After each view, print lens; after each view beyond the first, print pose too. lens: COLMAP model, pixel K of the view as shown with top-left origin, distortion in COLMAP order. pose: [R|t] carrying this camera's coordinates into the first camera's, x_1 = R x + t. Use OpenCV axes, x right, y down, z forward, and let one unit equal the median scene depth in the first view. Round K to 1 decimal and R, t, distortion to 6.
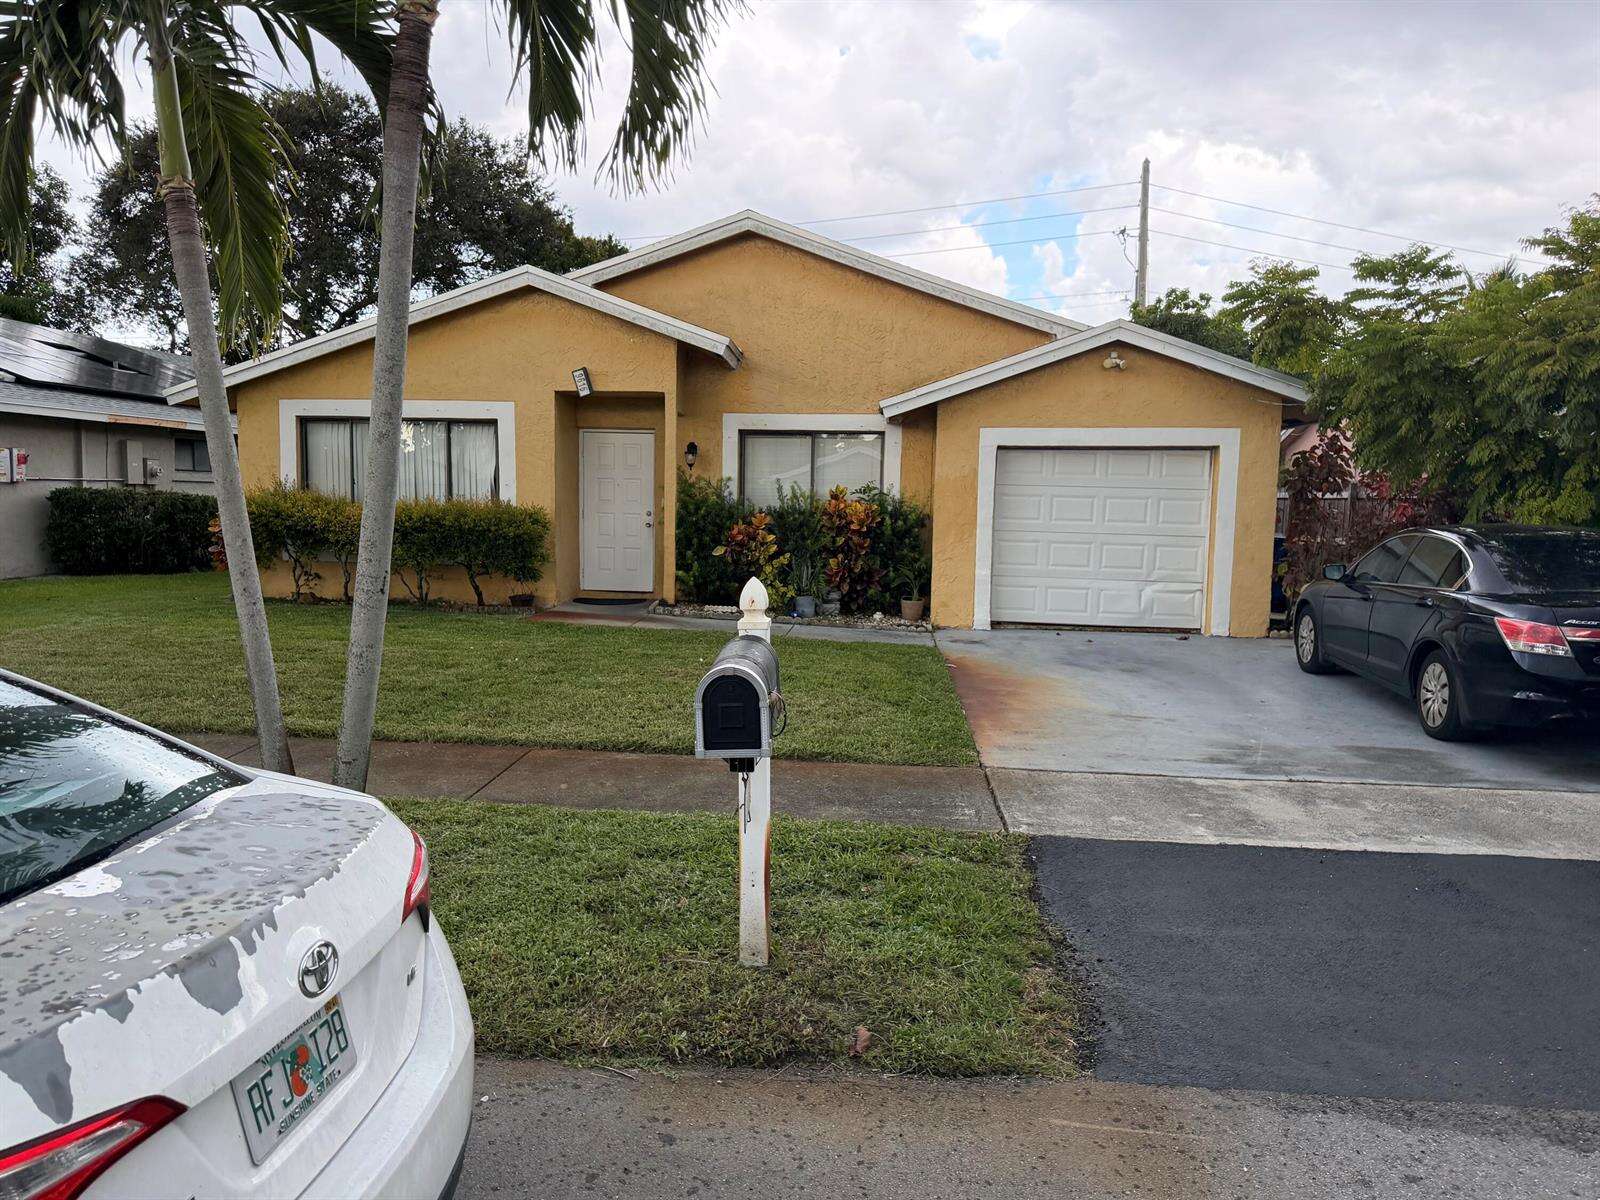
lens RADIAL K [[1092.1, 0, 783.1], [0, 1092.1, 581.2], [0, 0, 1]] dist [0.000983, -0.003320]
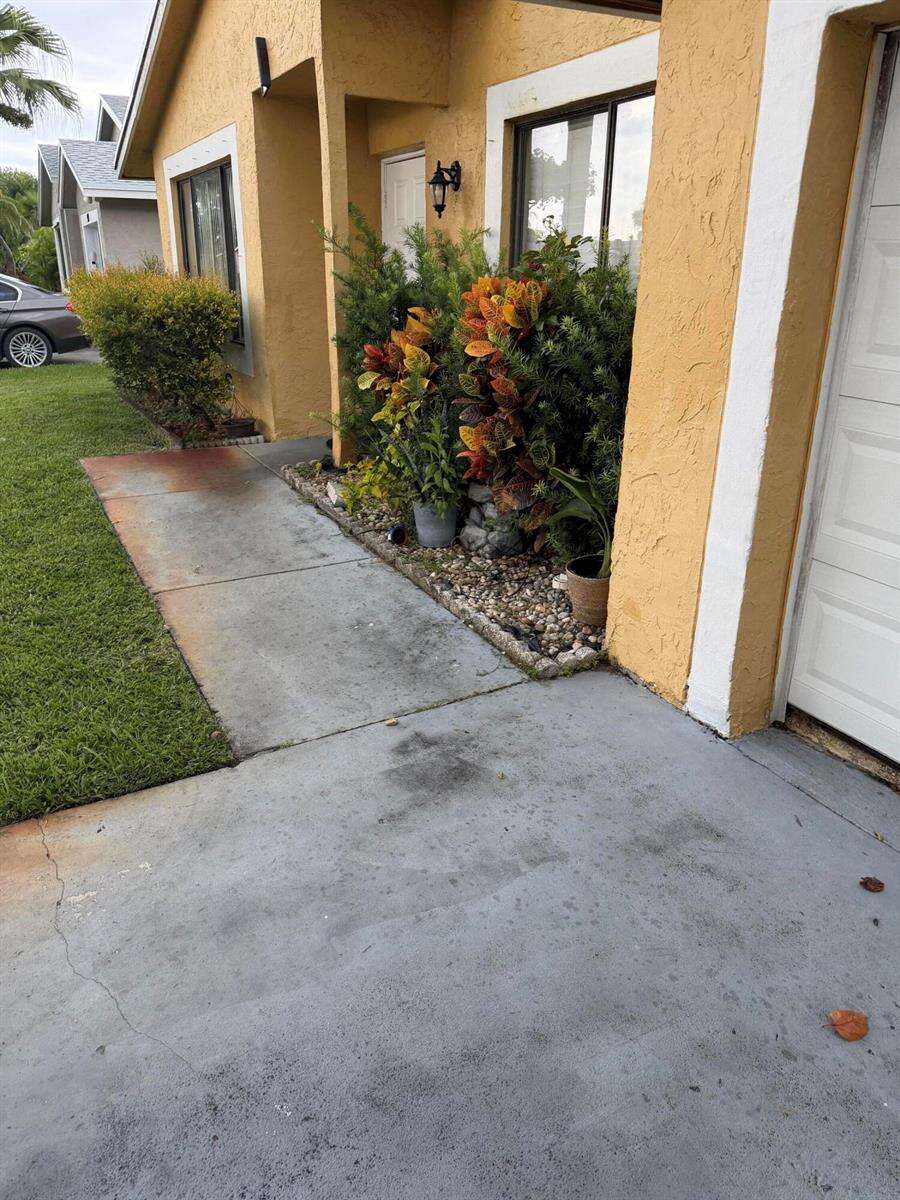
lens RADIAL K [[874.9, 0, 453.2], [0, 874.9, 573.8], [0, 0, 1]] dist [0.048583, -0.055908]
pose [[0.538144, 0.266424, -0.799637, 0.325977], [-0.067773, 0.959332, 0.274022, -0.057051], [0.840124, -0.093270, 0.534315, 0.809033]]
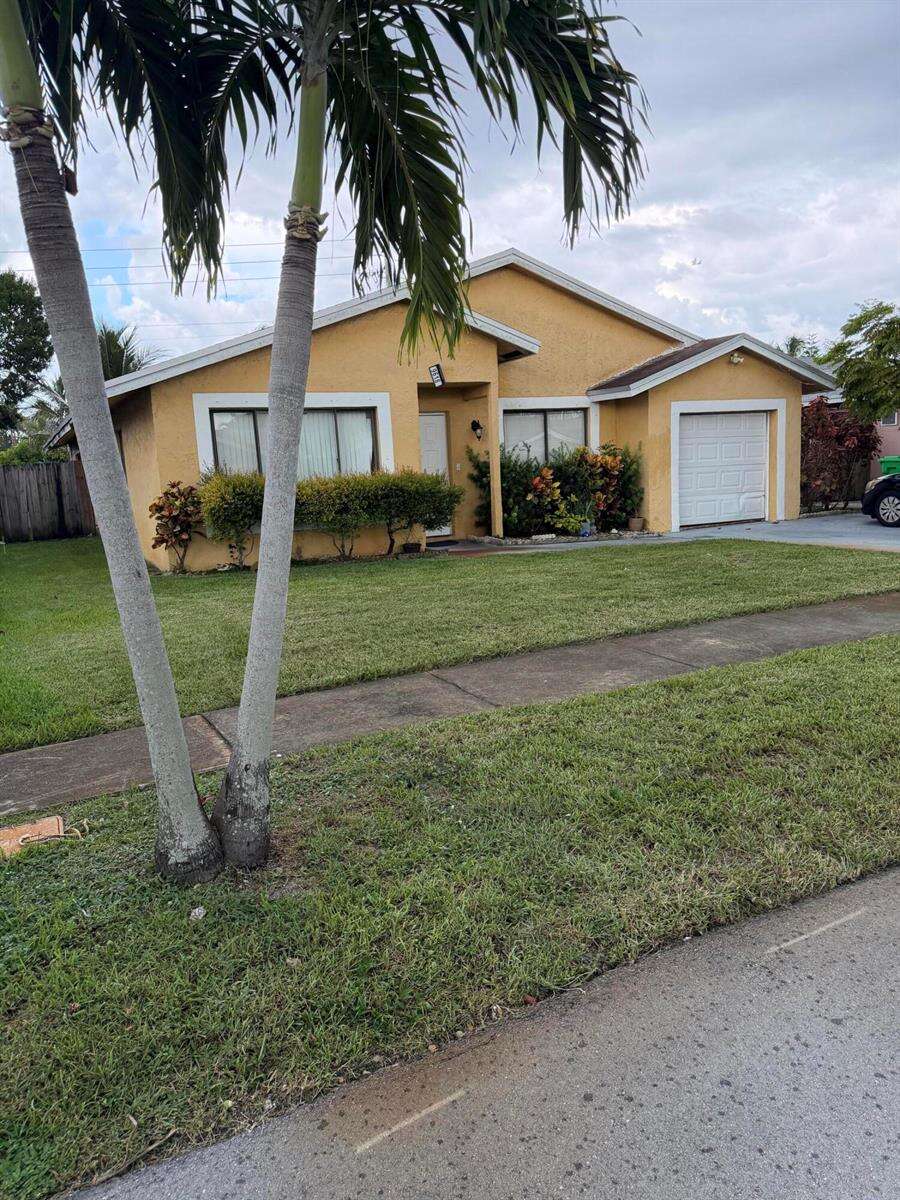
lens RADIAL K [[860.4, 0, 450.0], [0, 860.4, 600.0], [0, 0, 1]] dist [0.010536, -0.001489]
pose [[0.841251, -0.147384, 0.520168, -0.744070], [0.114421, 0.988867, 0.095135, -0.013811], [-0.528398, -0.020514, 0.848749, 0.115945]]
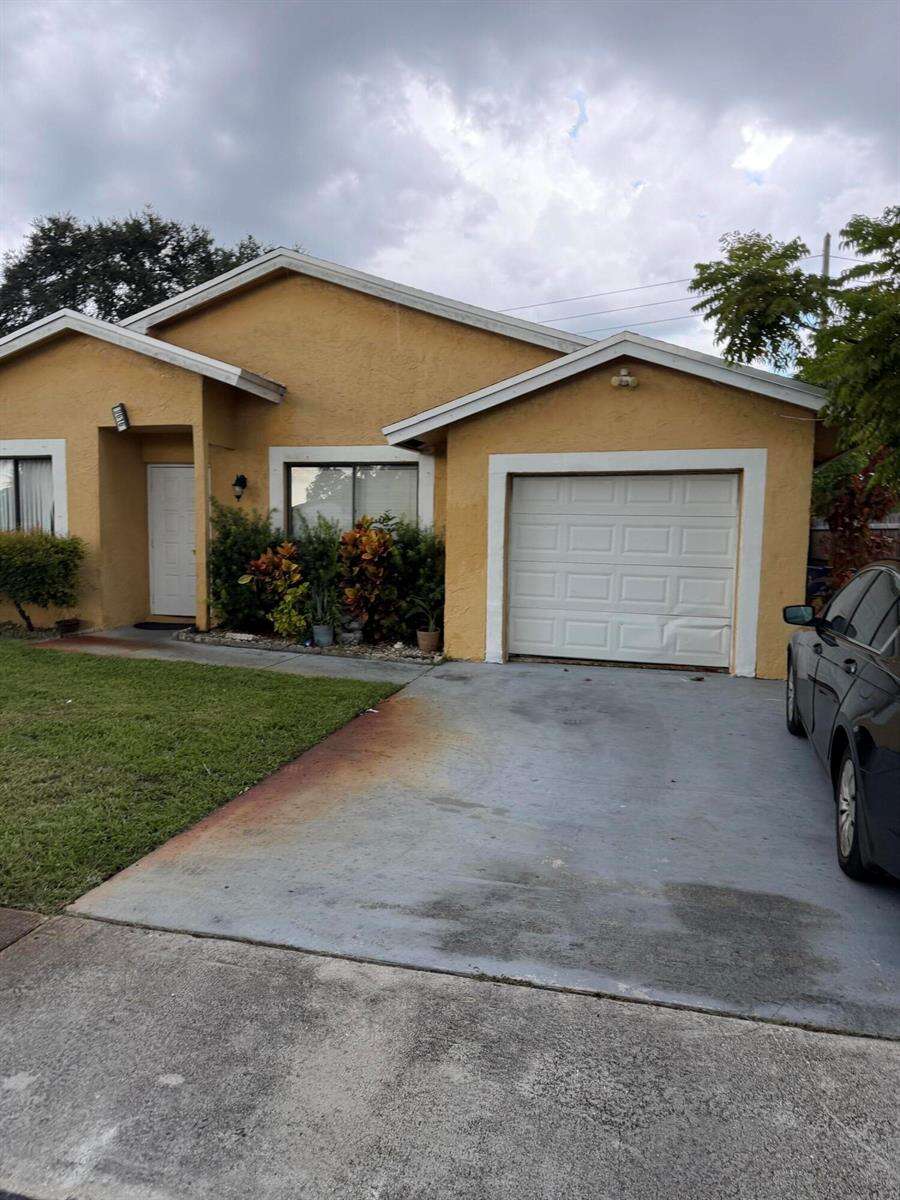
lens RADIAL K [[819.1, 0, 450.0], [0, 819.1, 600.0], [0, 0, 1]] dist [0.000983, -0.003320]
pose [[0.986626, 0.011110, -0.162624, 0.259444], [-0.010455, 0.999933, 0.004883, -0.014425], [0.162667, -0.003118, 0.986676, 0.274359]]
